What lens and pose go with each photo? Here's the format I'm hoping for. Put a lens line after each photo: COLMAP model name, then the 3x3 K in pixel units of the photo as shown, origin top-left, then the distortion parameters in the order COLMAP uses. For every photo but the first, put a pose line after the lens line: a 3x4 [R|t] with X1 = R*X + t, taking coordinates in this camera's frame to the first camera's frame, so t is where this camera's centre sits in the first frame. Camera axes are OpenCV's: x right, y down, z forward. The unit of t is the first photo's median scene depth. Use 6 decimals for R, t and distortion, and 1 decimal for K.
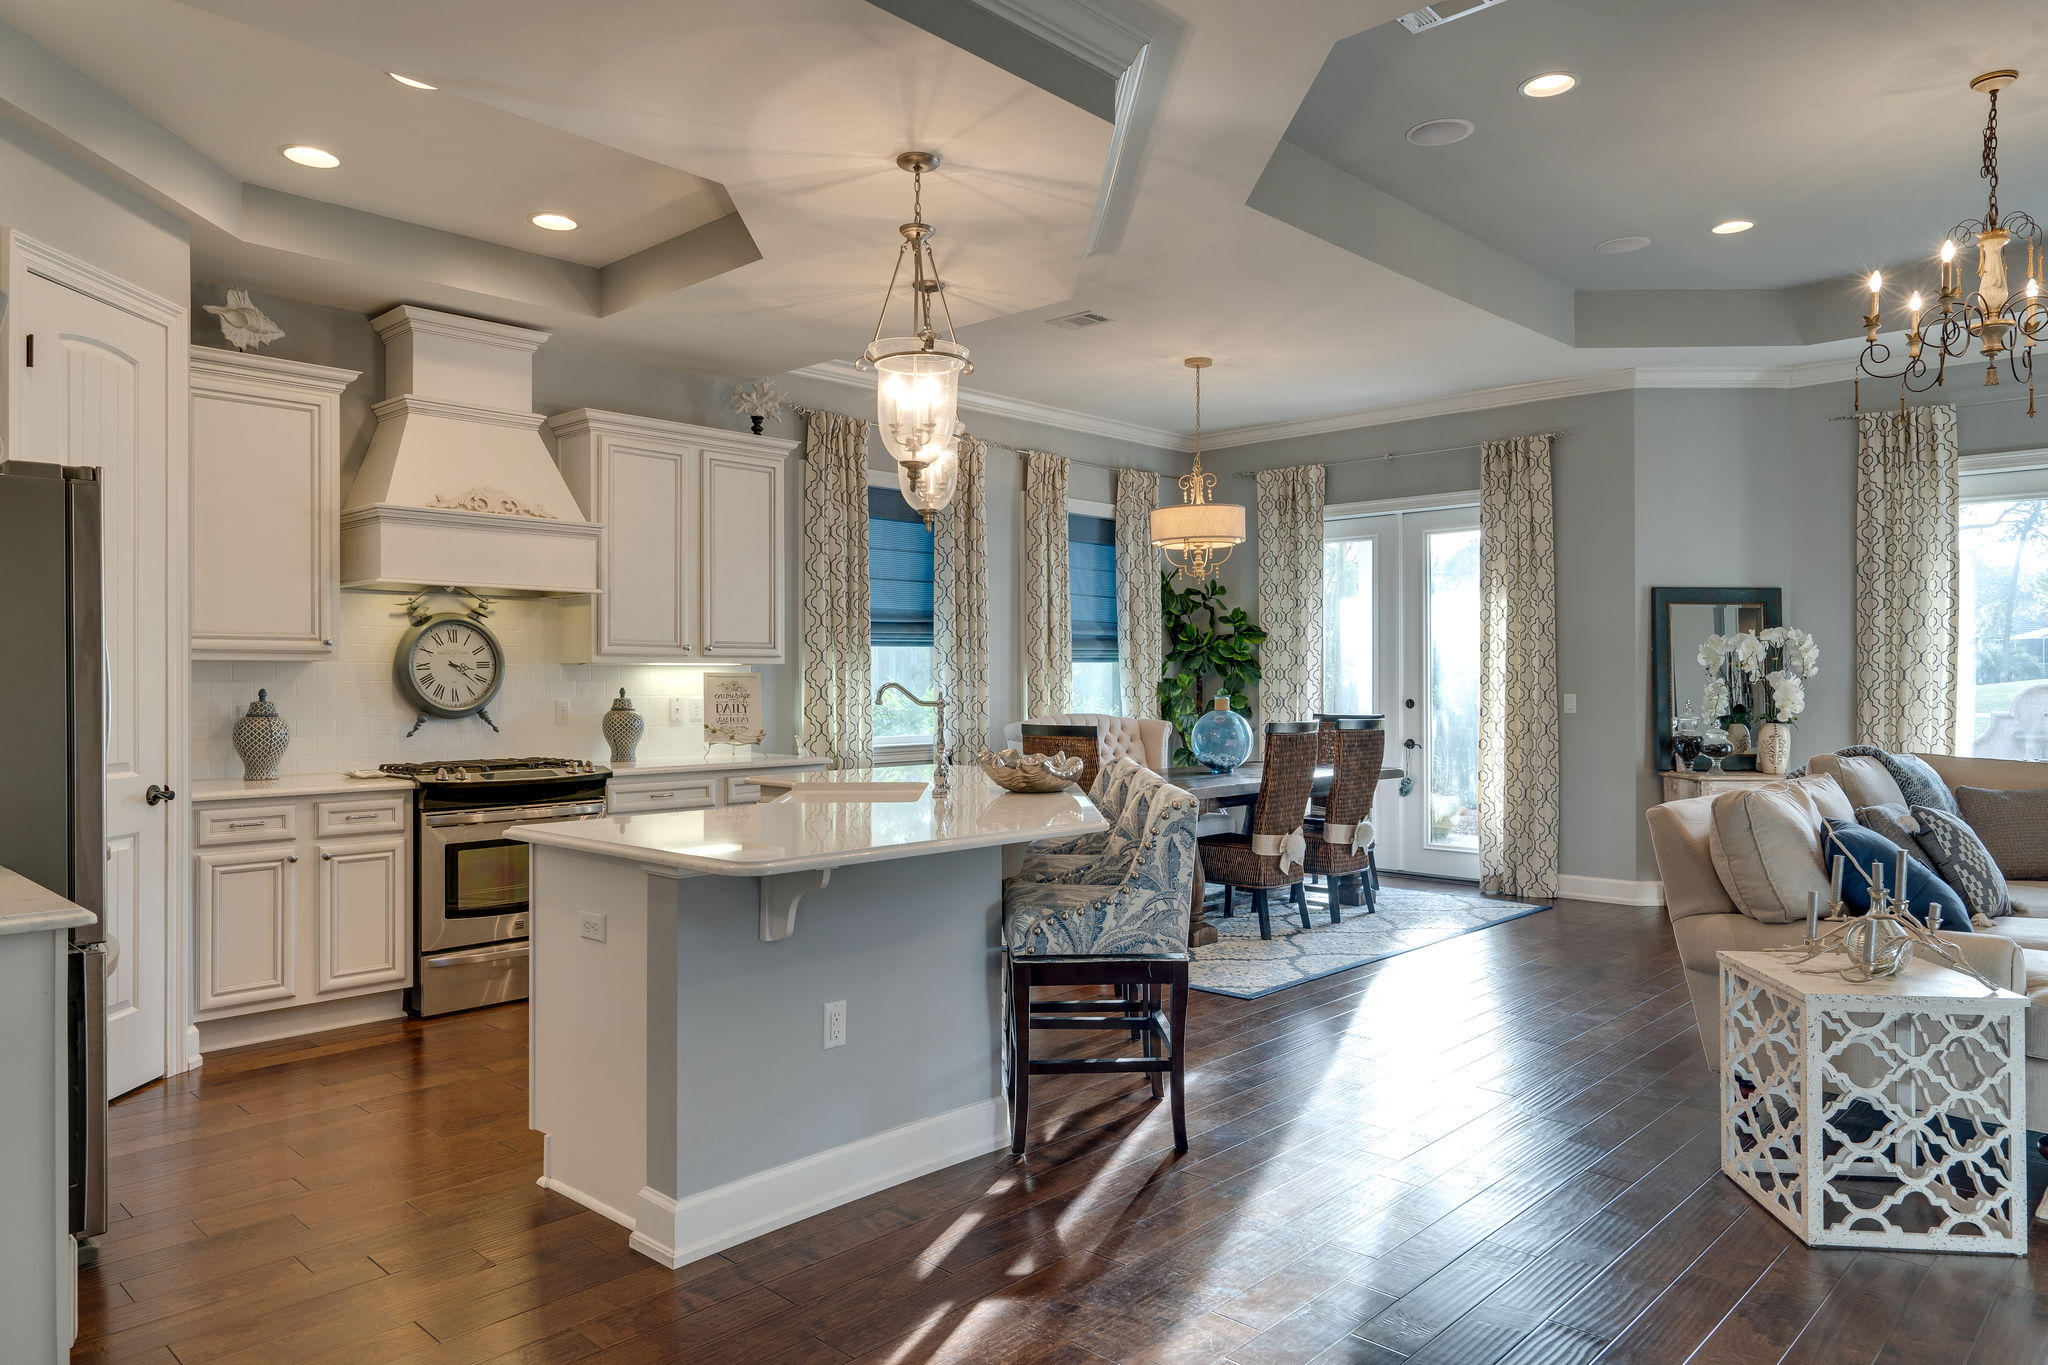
lens RADIAL K [[1324.7, 0, 1012.7], [0, 1324.7, 677.8], [0, 0, 1]] dist [0.004371, 0.004115]
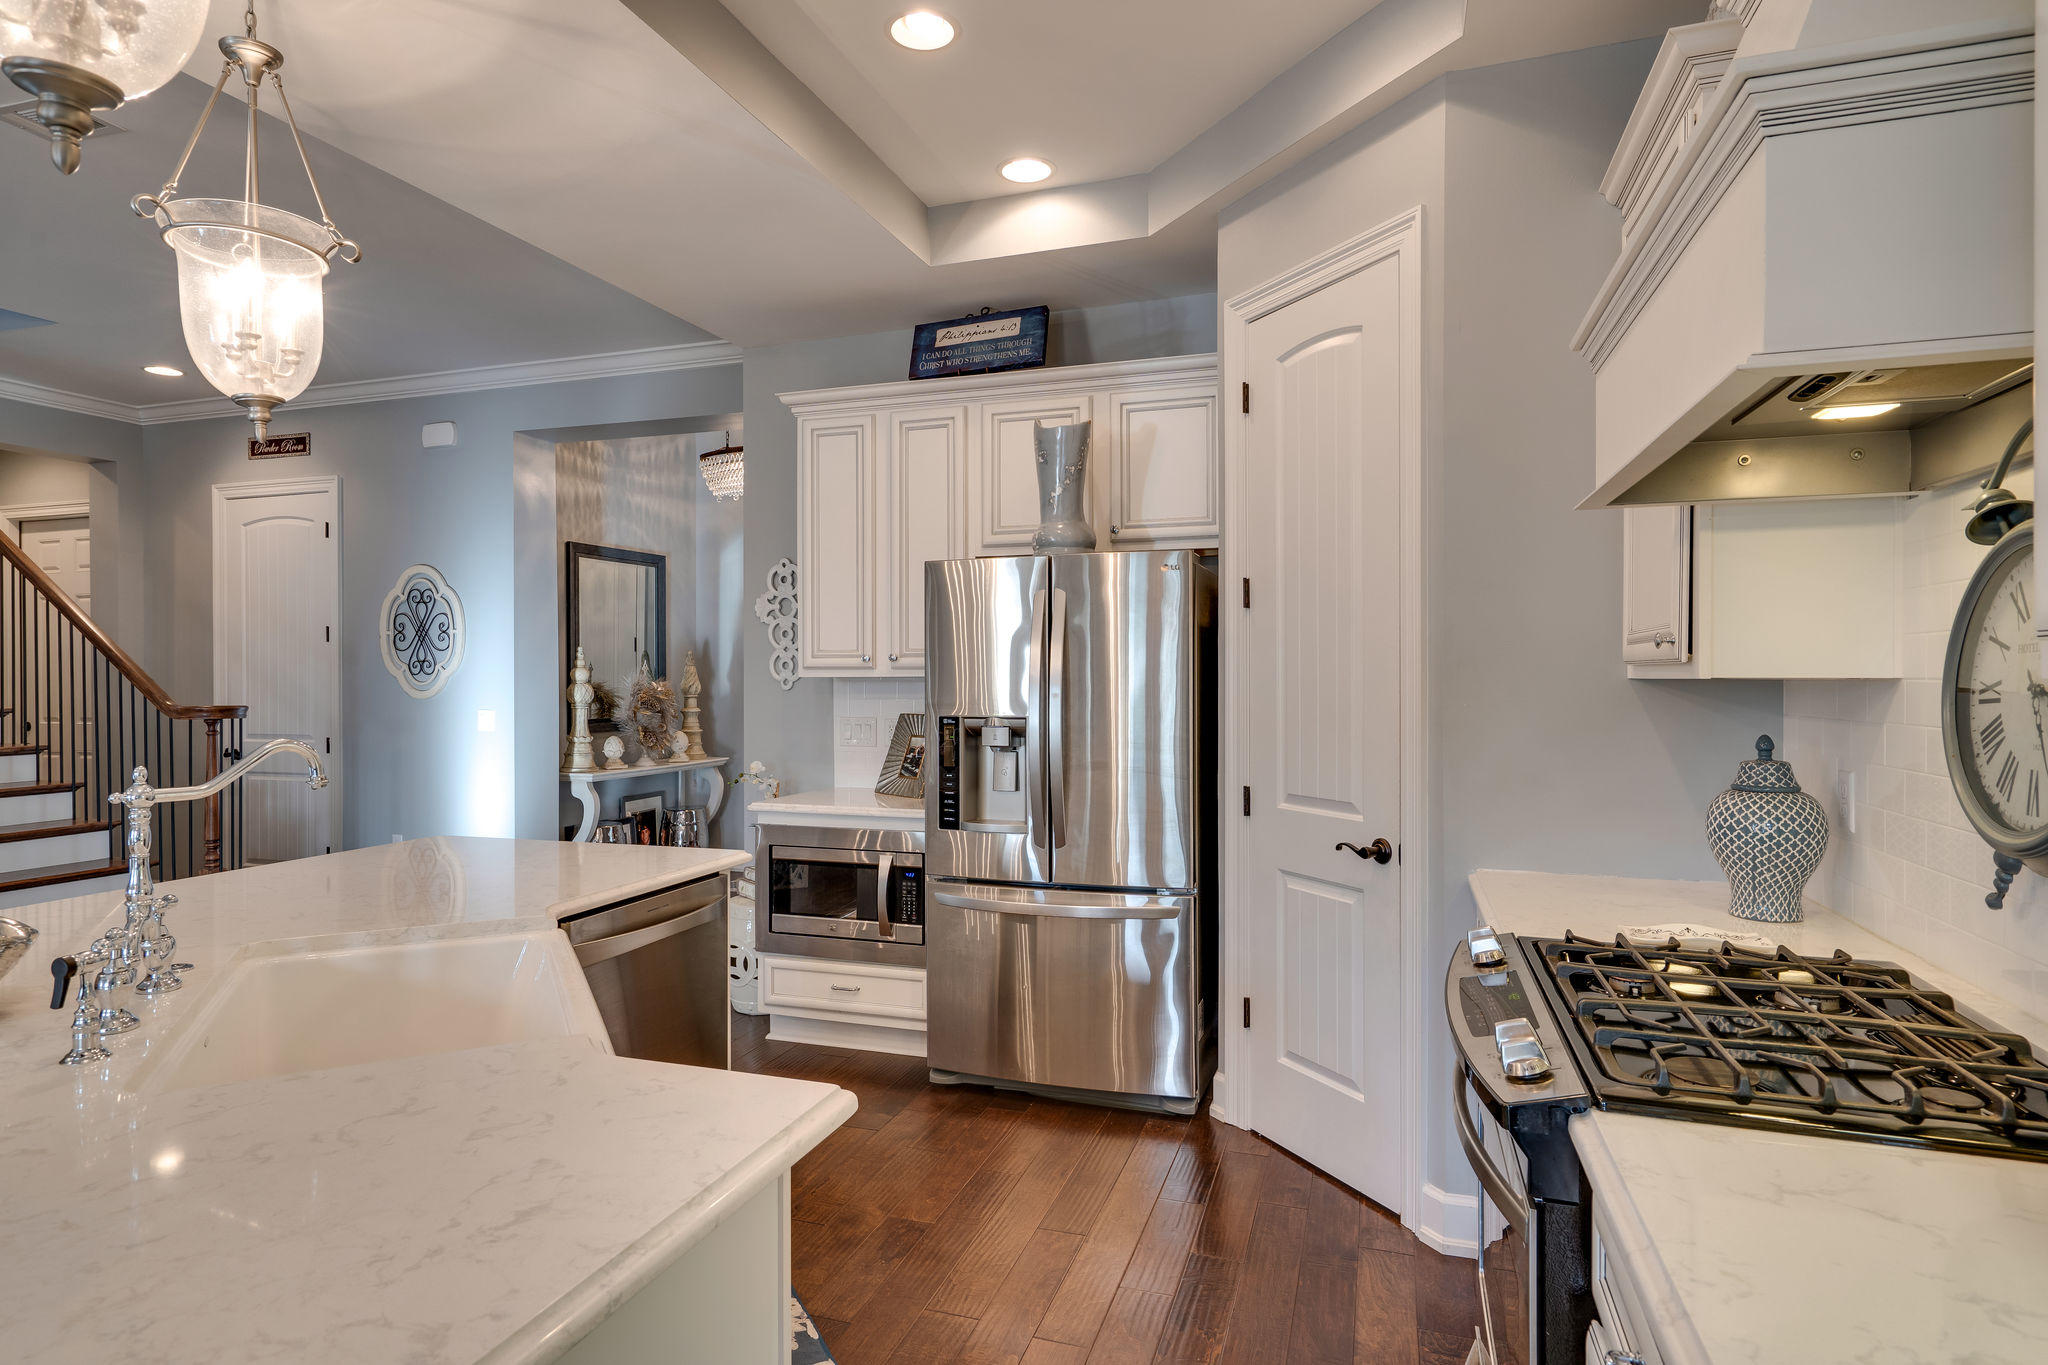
lens RADIAL K [[1096.0, 0, 1024.7], [0, 1096.0, 677.8], [0, 0, 1]] dist [0.001770, 0.000138]
pose [[-0.899605, 0.004044, -0.436685, -0.109911], [0.004339, 0.999991, 0.000322, -0.011534], [0.436682, -0.001605, -0.899614, 1.003217]]
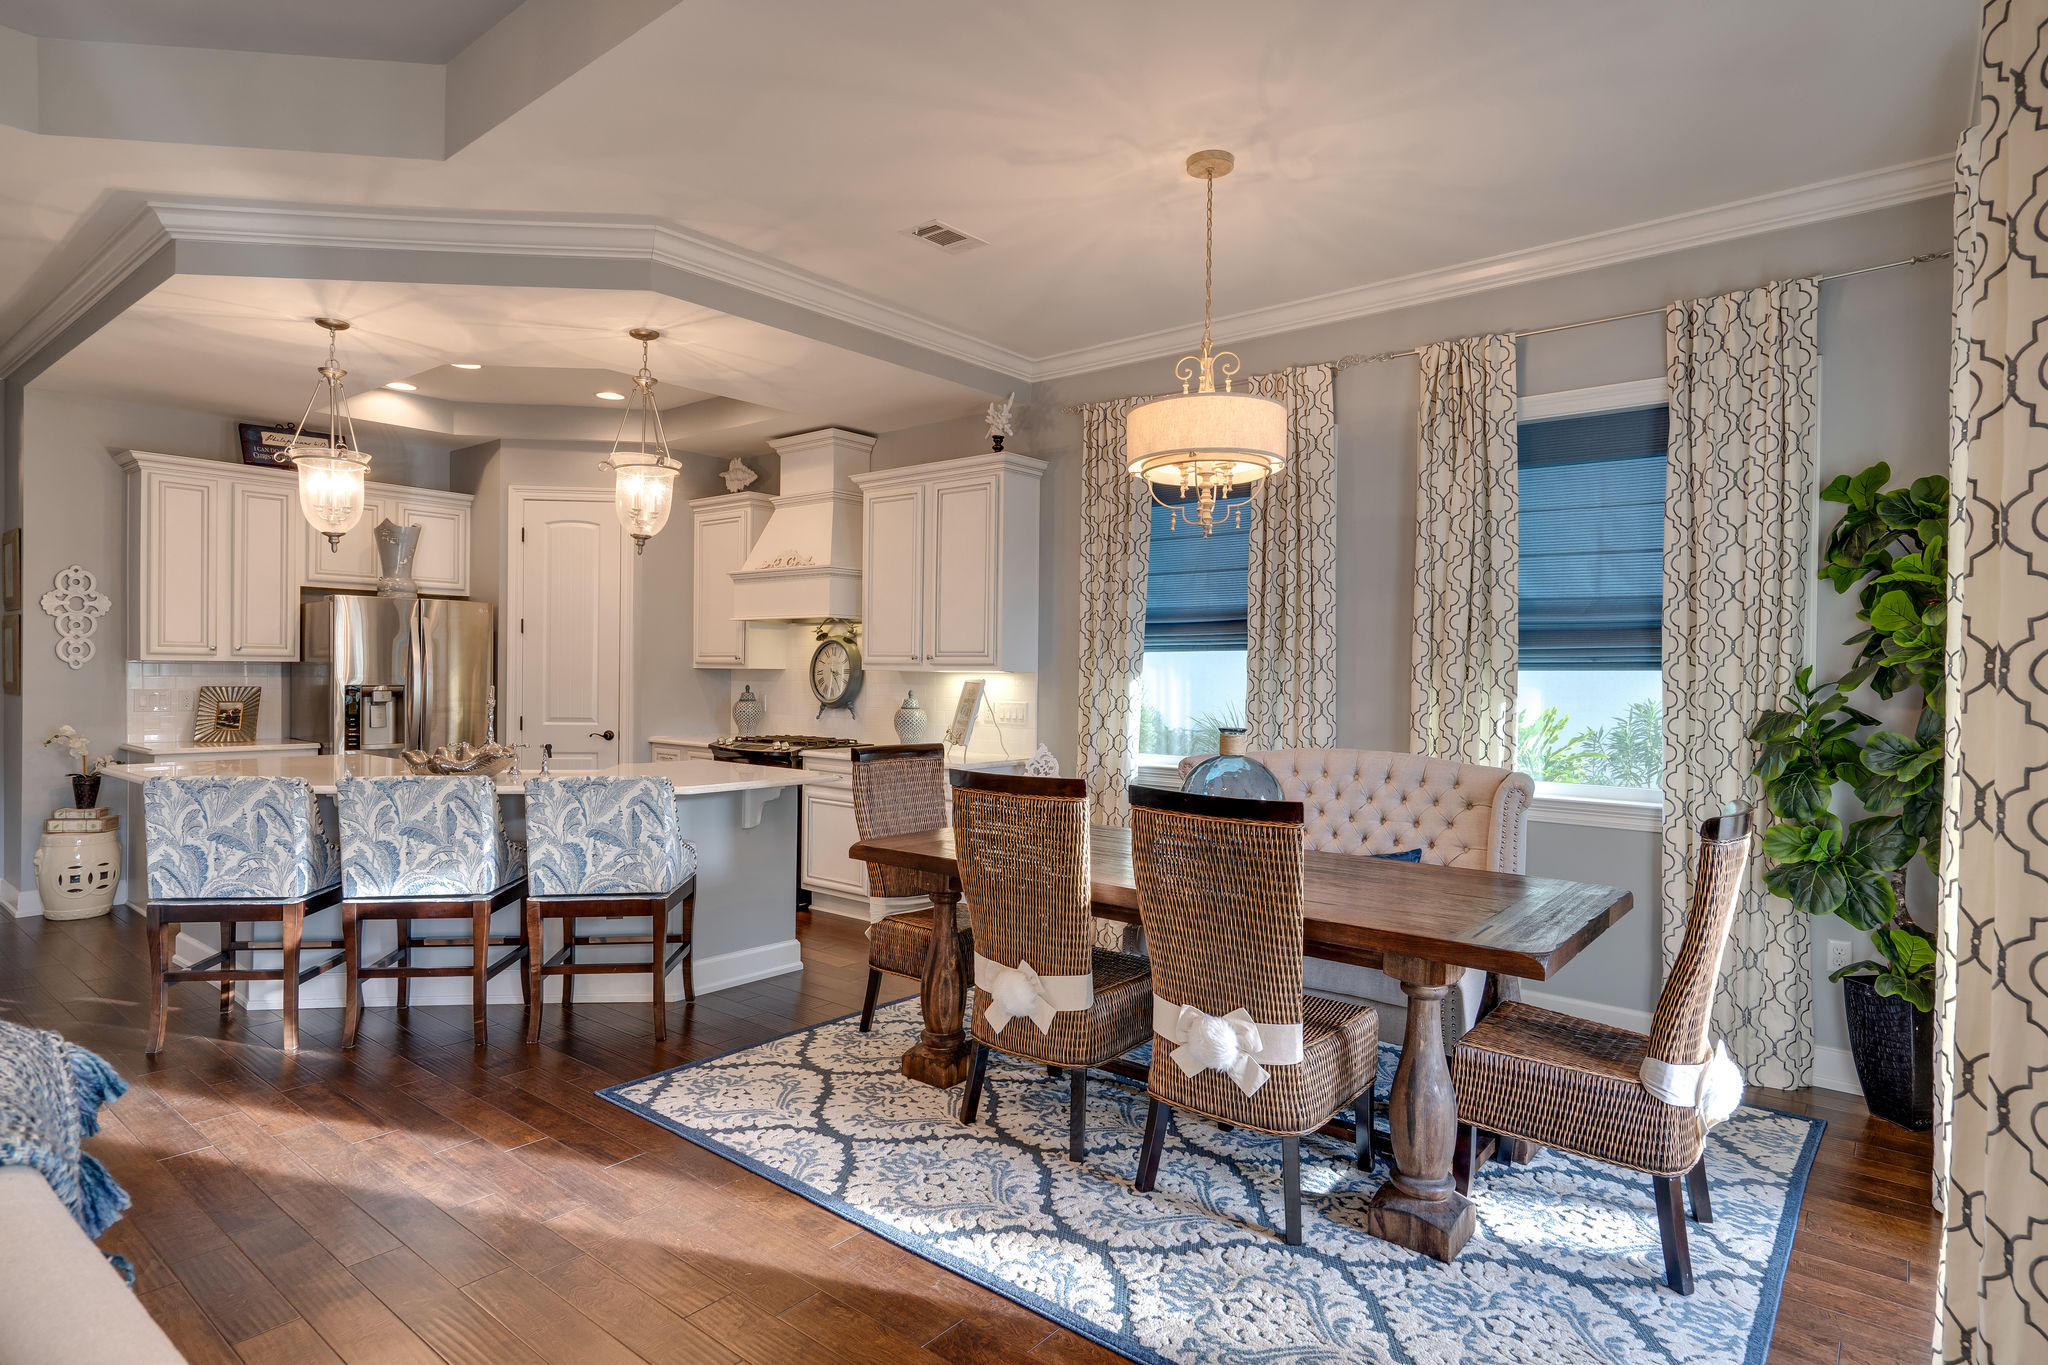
lens RADIAL K [[1096.0, 0, 1024.7], [0, 1096.0, 677.8], [0, 0, 1]] dist [0.001770, 0.000138]
pose [[0.075761, 0.009091, -0.997085, 0.712997], [-0.011040, 0.999905, 0.008278, -0.013275], [0.997065, 0.010380, 0.075854, 1.004706]]
